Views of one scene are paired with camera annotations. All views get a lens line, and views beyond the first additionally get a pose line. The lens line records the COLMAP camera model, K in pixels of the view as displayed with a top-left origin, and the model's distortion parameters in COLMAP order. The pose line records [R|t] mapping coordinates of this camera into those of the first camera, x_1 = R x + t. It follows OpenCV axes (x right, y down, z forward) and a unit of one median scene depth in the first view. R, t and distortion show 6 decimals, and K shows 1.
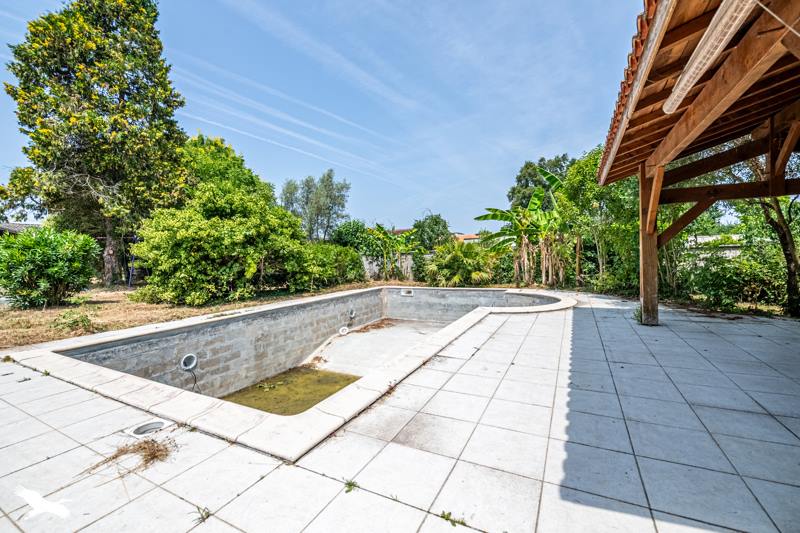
lens RADIAL K [[334.9, 0, 396.8], [0, 334.9, 262.7], [0, 0, 1]] dist [-0.004090, -0.000869]
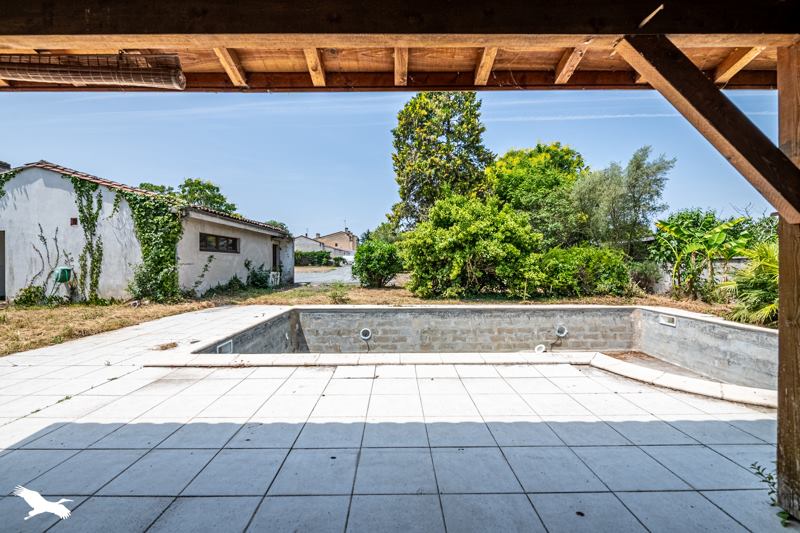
lens RADIAL K [[334.9, 0, 396.8], [0, 334.9, 262.7], [0, 0, 1]] dist [-0.004090, -0.000869]
pose [[0.471139, 0.029130, -0.881578, 0.461308], [-0.030357, 0.999398, 0.016800, -0.022999], [0.881537, 0.018847, 0.471739, 0.293583]]
